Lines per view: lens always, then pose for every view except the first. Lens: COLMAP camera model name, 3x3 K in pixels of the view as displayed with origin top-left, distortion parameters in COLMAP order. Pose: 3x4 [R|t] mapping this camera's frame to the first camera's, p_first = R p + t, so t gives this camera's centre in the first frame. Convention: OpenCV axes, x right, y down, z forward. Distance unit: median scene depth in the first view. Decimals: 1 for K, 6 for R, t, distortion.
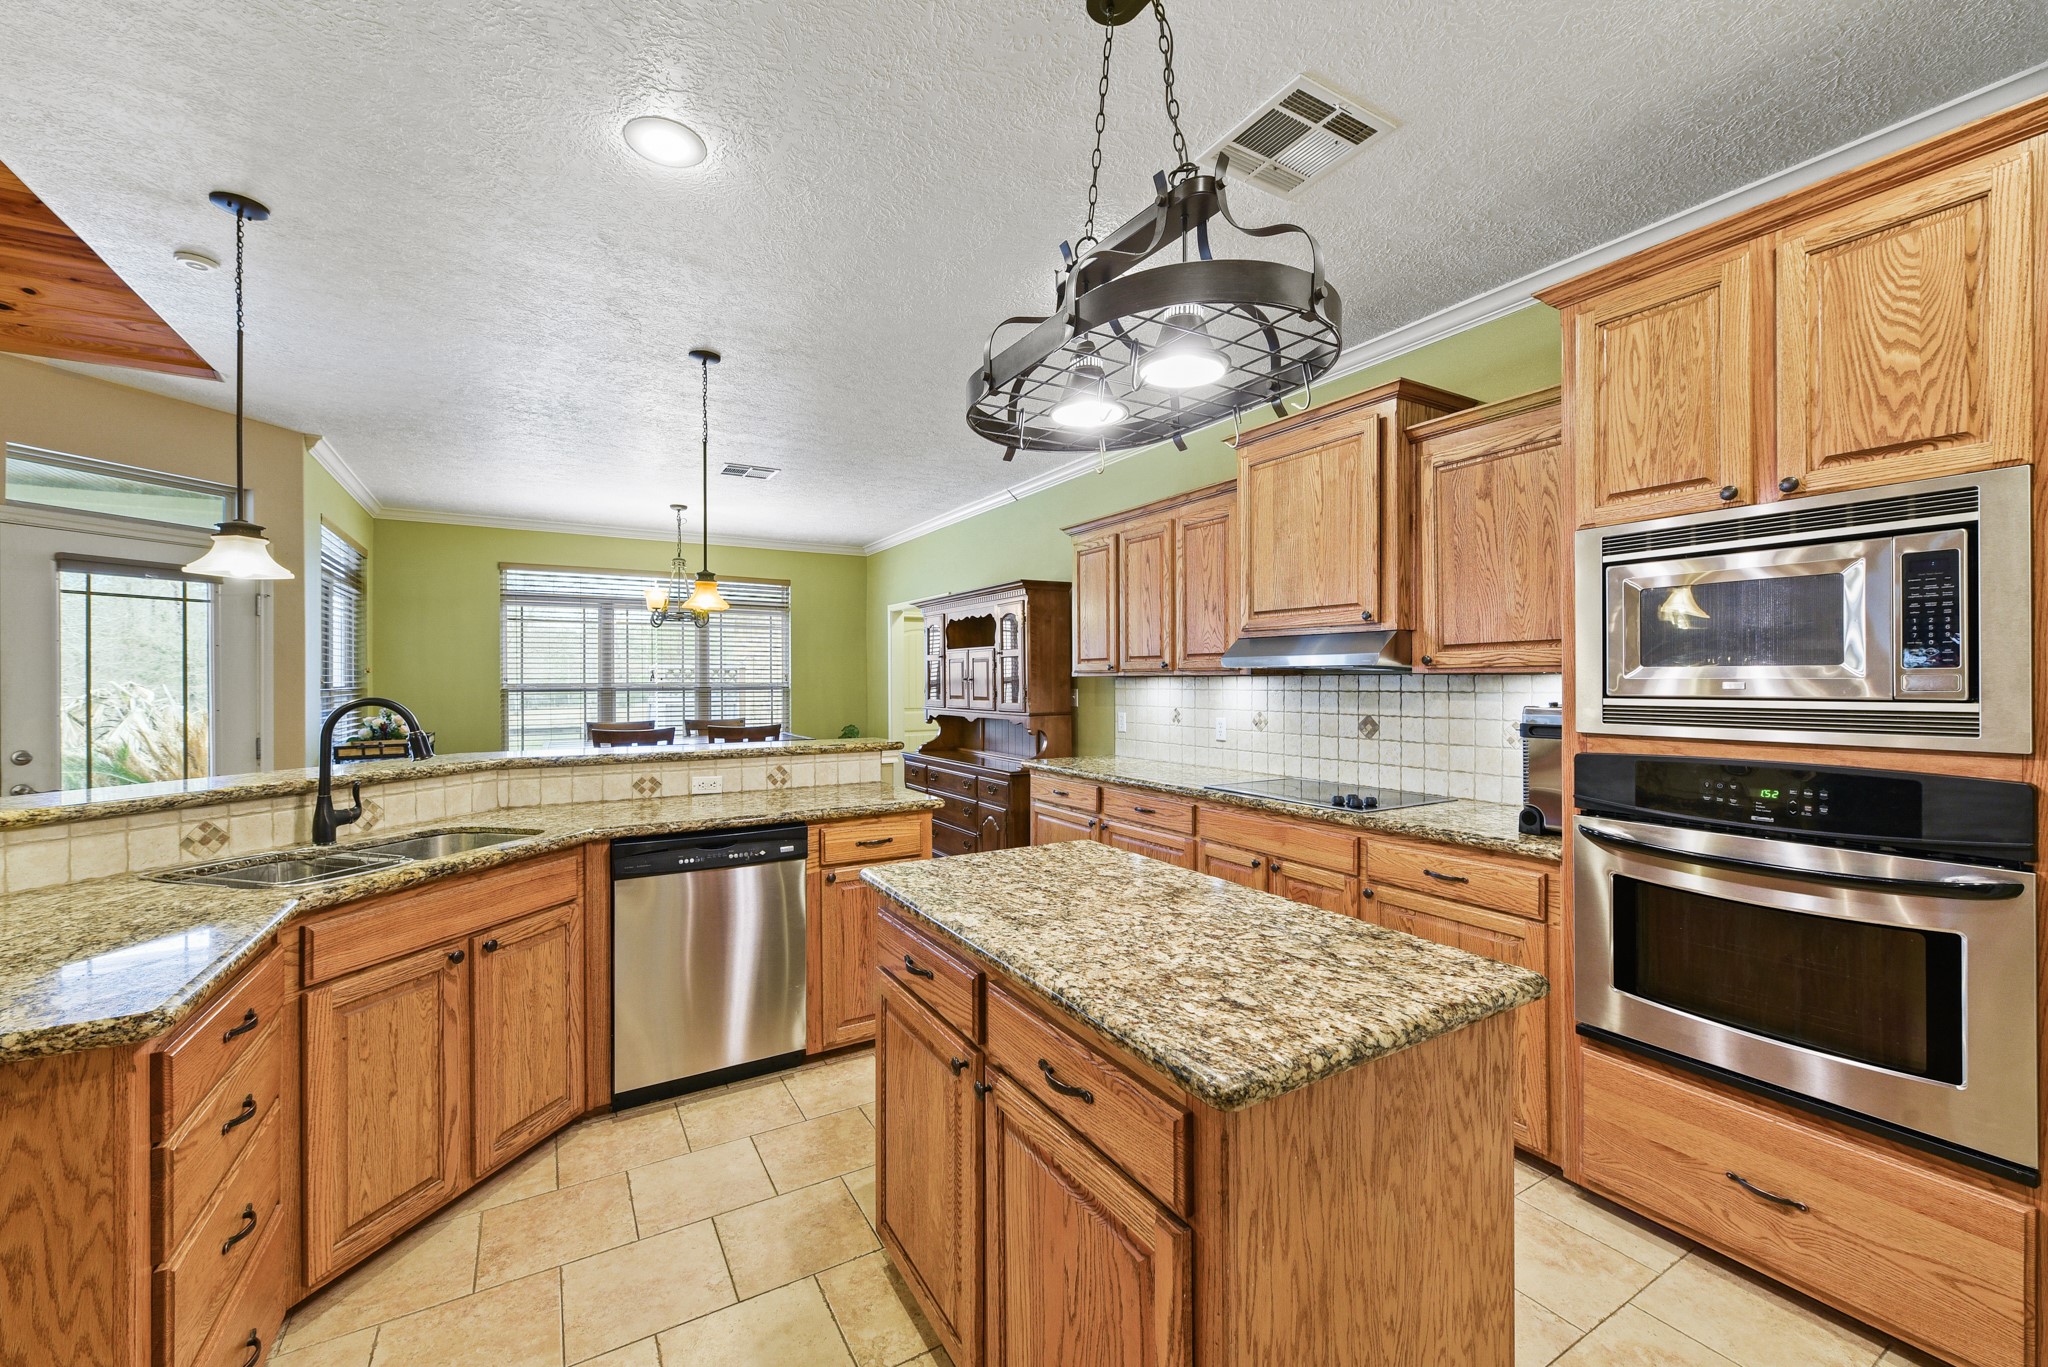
lens RADIAL K [[816.2, 0, 1032.3], [0, 816.2, 672.1], [0, 0, 1]] dist [0.002762, -0.000967]
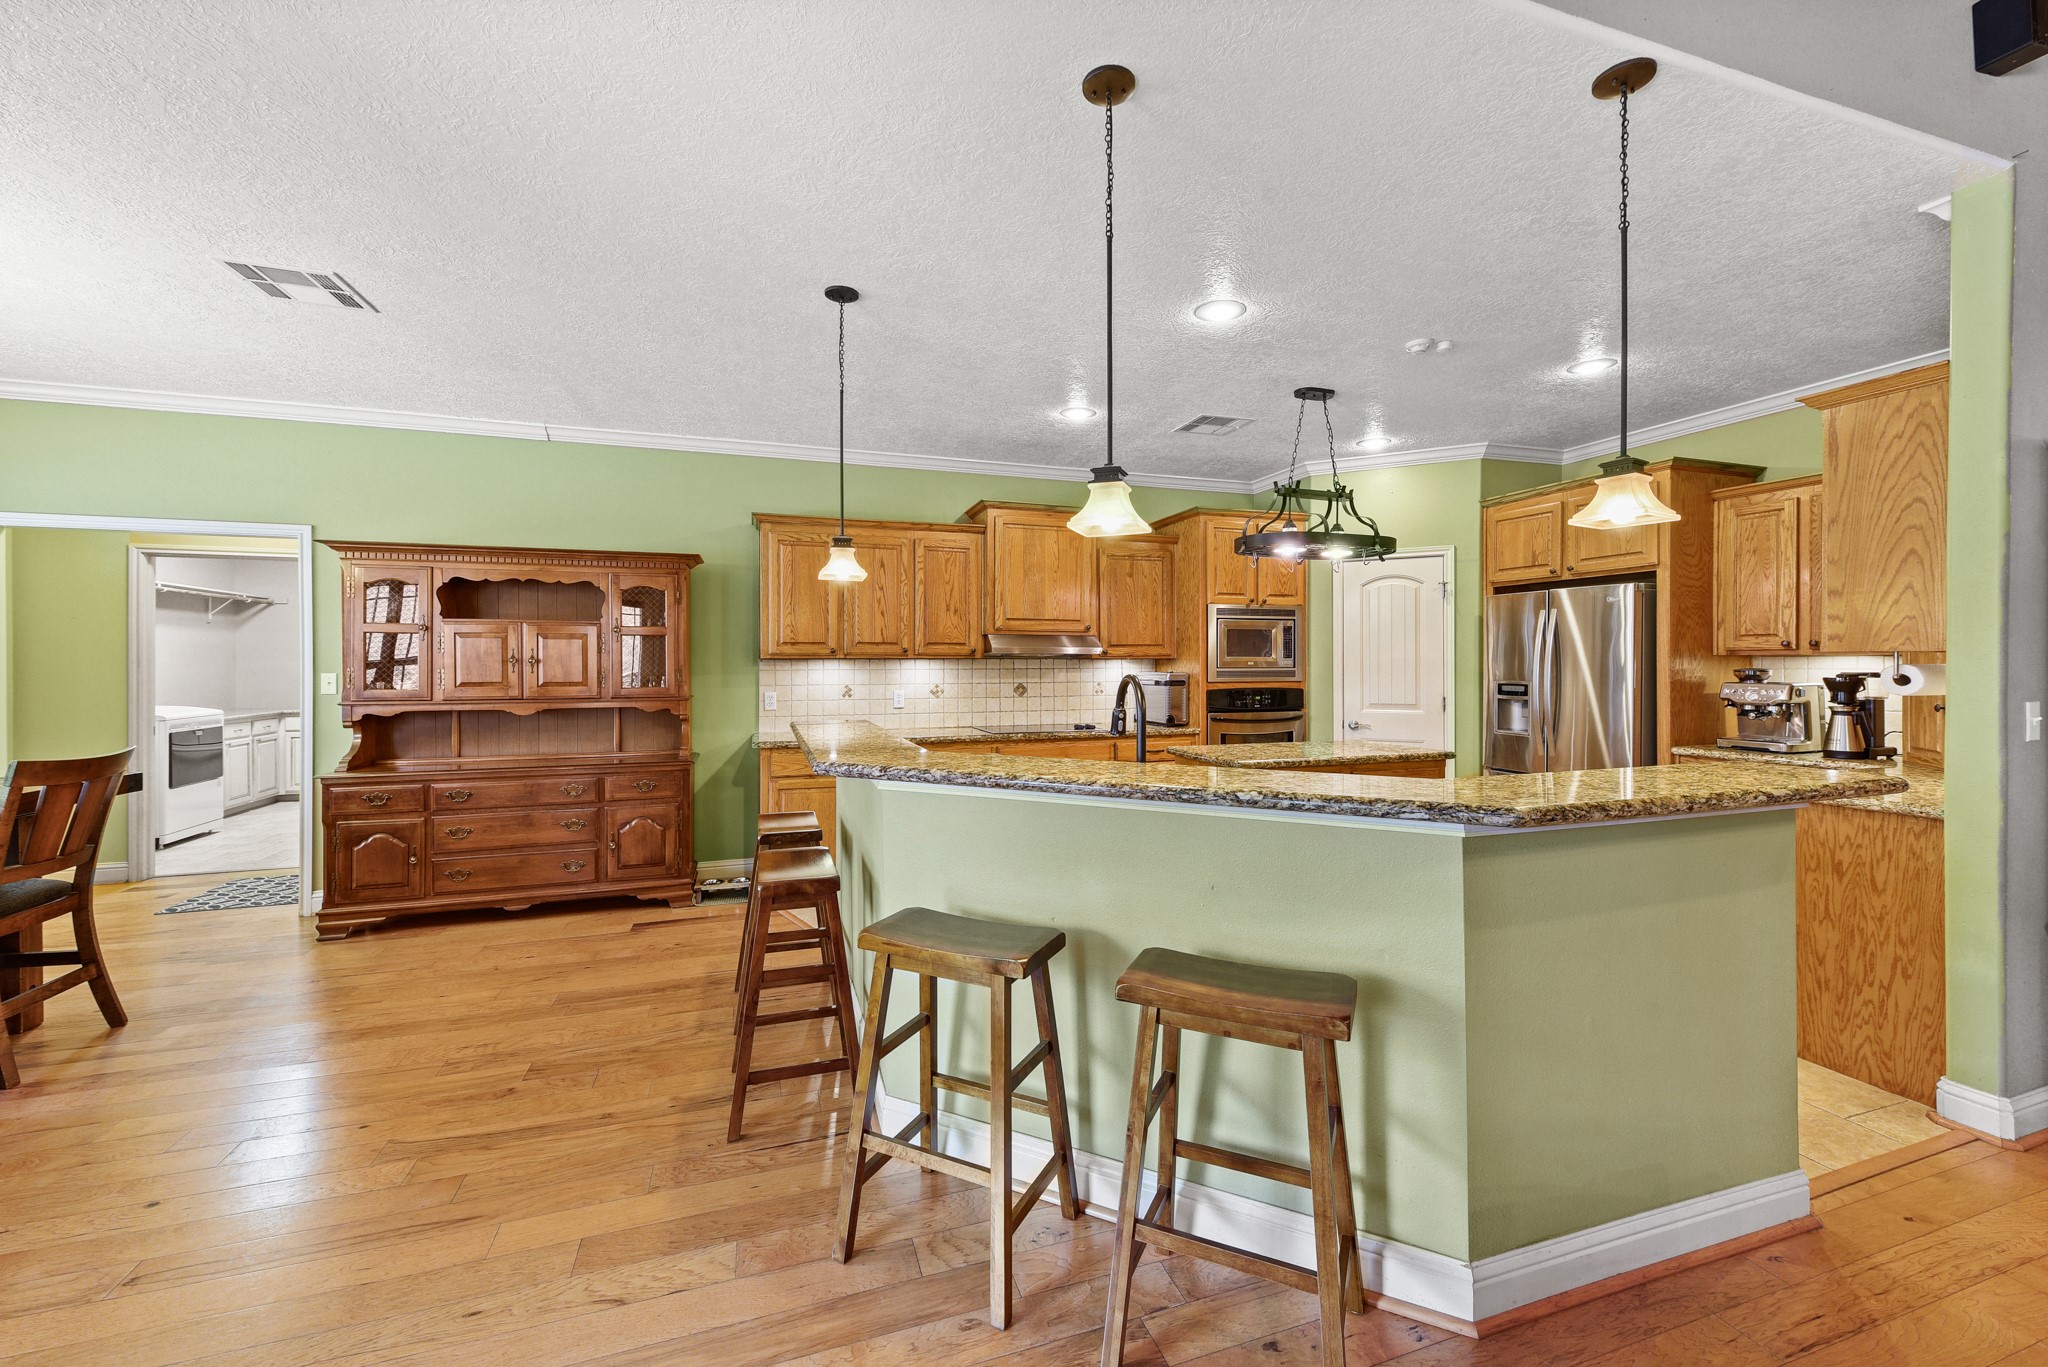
lens RADIAL K [[814.5, 0, 1025.8], [0, 814.5, 659.4], [0, 0, 1]] dist [0.007550, -0.000134]
pose [[0.219884, 0.006979, 0.975501, -1.419108], [-0.008674, 0.999949, -0.005199, 0.014736], [-0.975487, -0.007319, 0.219934, 0.715111]]
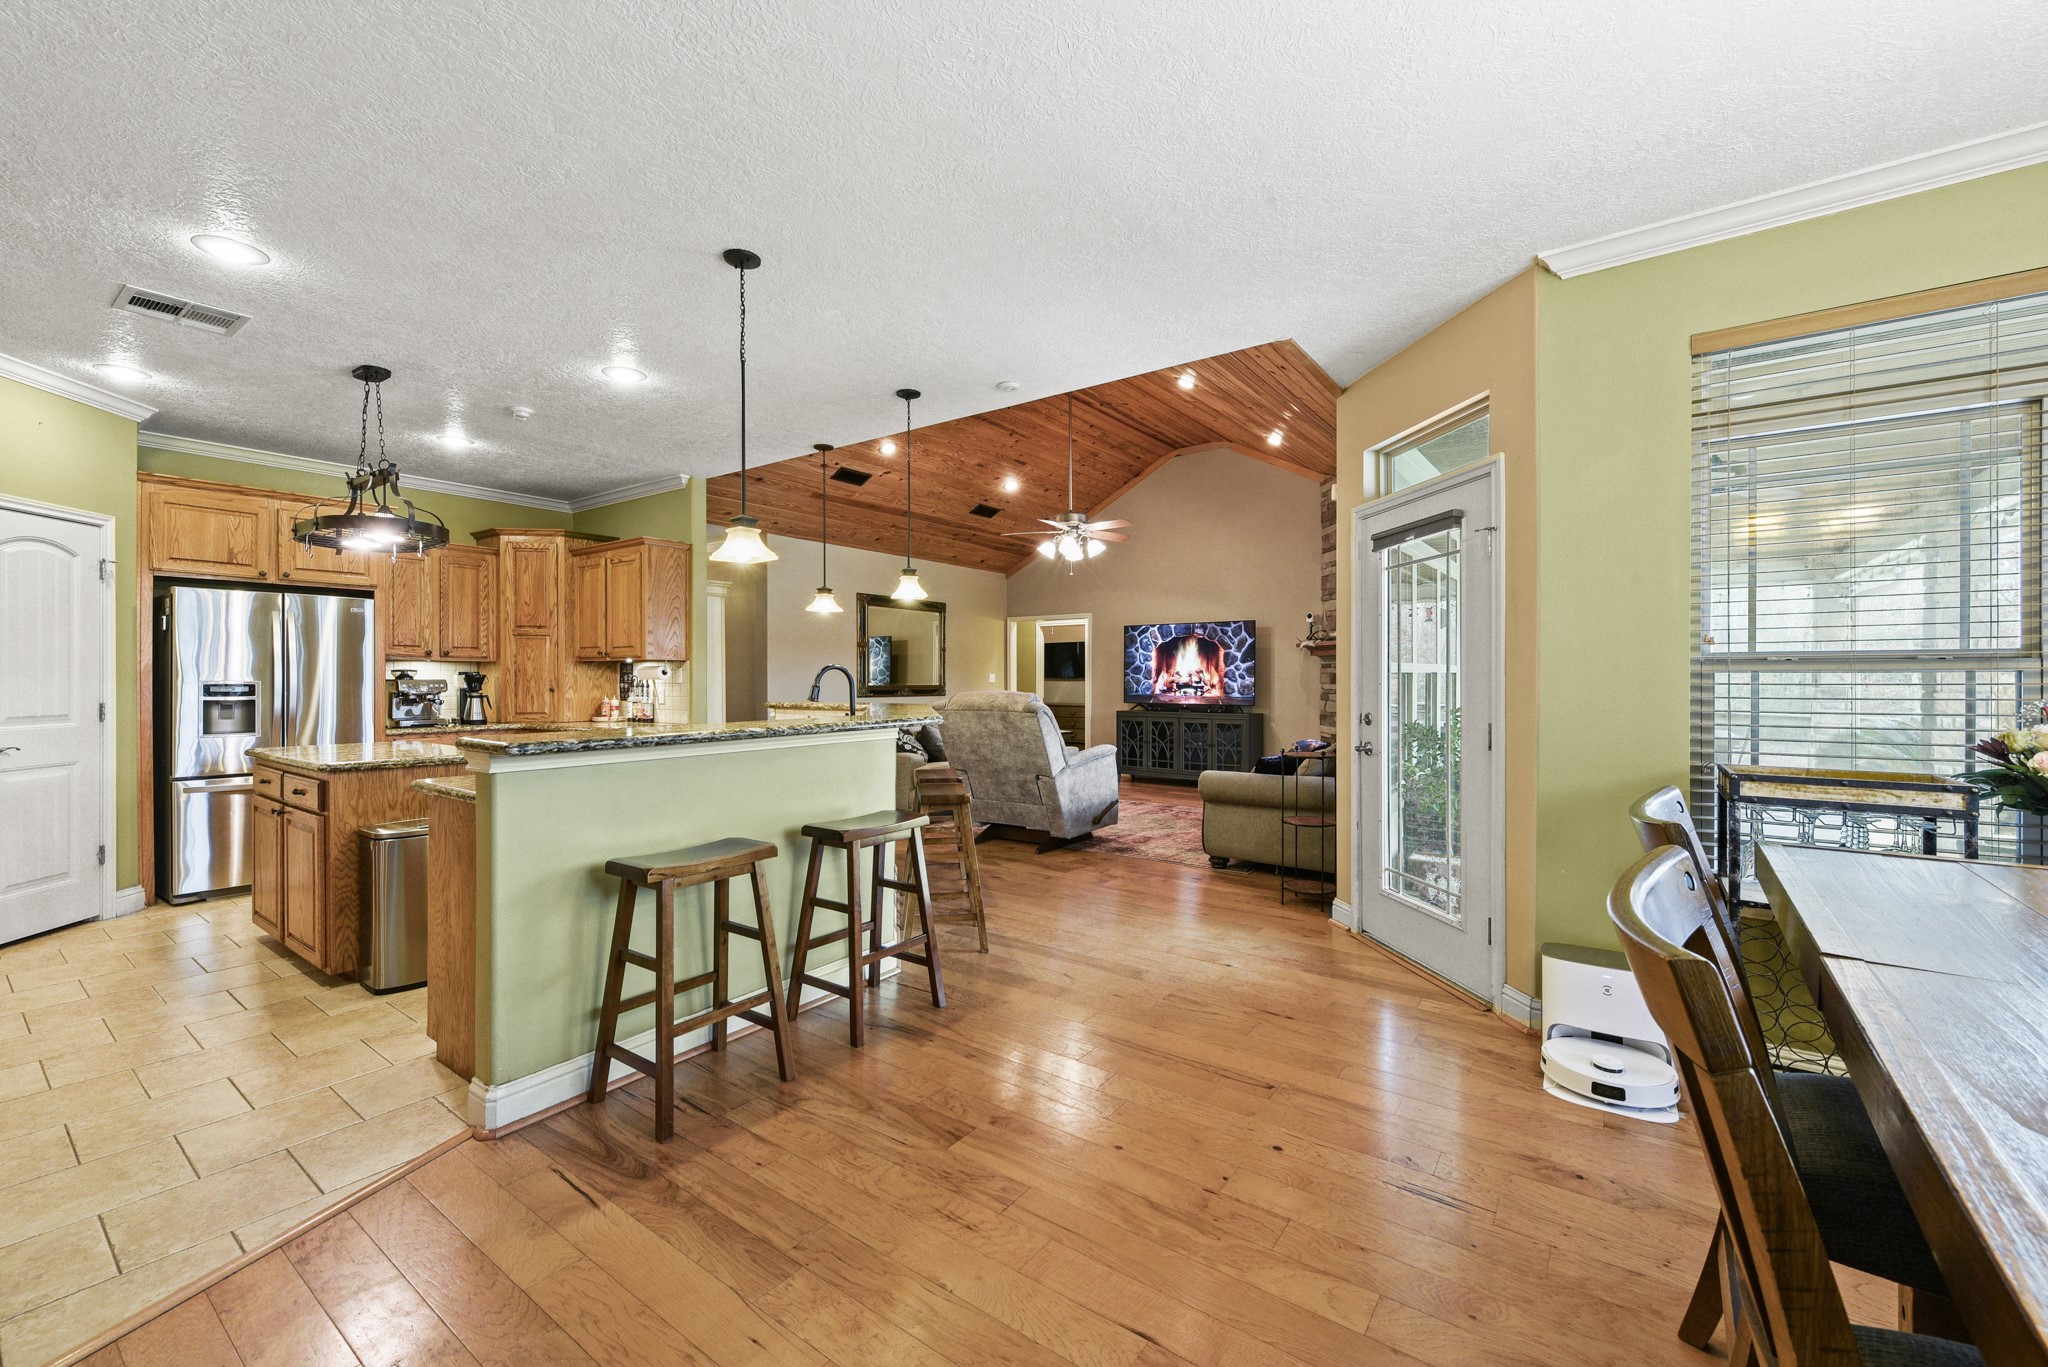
lens RADIAL K [[815.5, 0, 1034.1], [0, 815.5, 680.2], [0, 0, 1]] dist [0.000510, -0.000899]
pose [[-0.919112, 0.006335, -0.393944, -0.404595], [0.008885, 0.999950, -0.004650, 0.060425], [0.393895, -0.007774, -0.919123, 2.188235]]
